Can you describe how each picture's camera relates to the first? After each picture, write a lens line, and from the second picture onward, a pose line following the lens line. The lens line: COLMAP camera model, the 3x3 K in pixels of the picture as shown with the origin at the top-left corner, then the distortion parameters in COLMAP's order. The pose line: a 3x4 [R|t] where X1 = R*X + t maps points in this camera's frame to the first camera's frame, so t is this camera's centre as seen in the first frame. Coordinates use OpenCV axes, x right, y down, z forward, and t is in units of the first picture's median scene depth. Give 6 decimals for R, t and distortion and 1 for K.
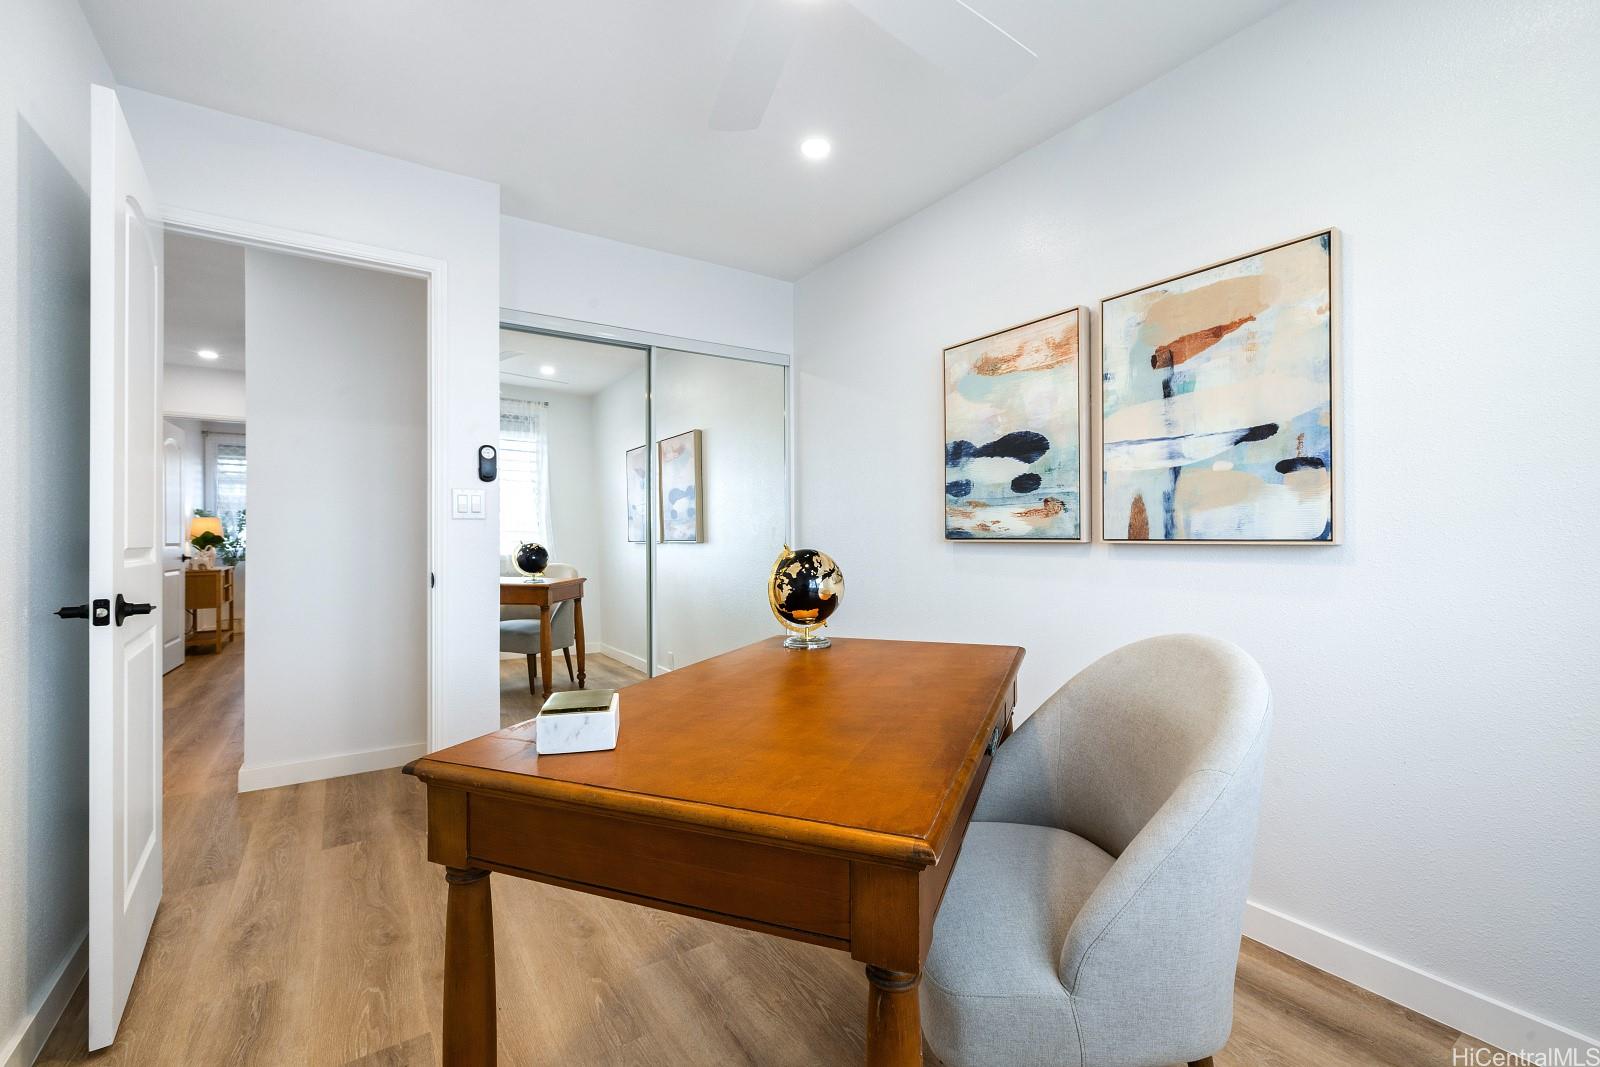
lens RADIAL K [[691.8, 0, 801.8], [0, 691.8, 530.9], [0, 0, 1]] dist [0.000186, 0.000103]
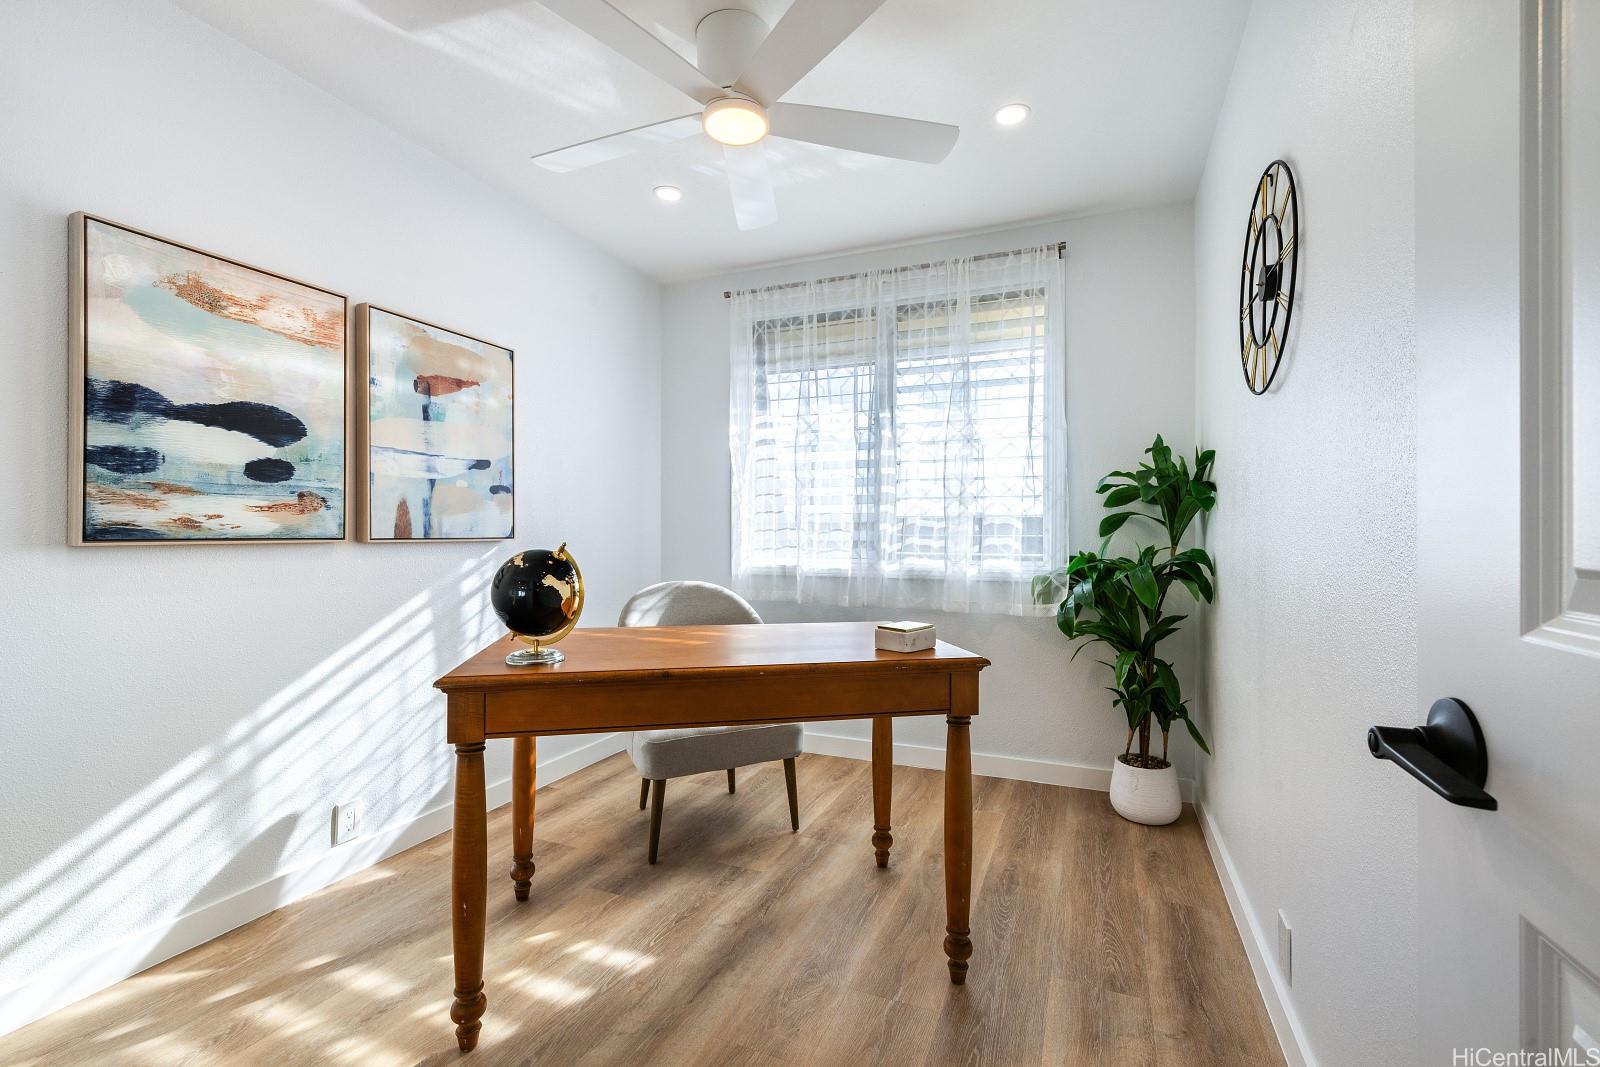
lens RADIAL K [[691.8, 0, 802.6], [0, 691.8, 525.0], [0, 0, 1]] dist [0.000186, 0.000103]
pose [[-0.556663, 0.013978, 0.830621, -0.723407], [-0.002369, 0.999828, -0.018413, 0.008490], [-0.830735, -0.012218, -0.556534, 0.977280]]
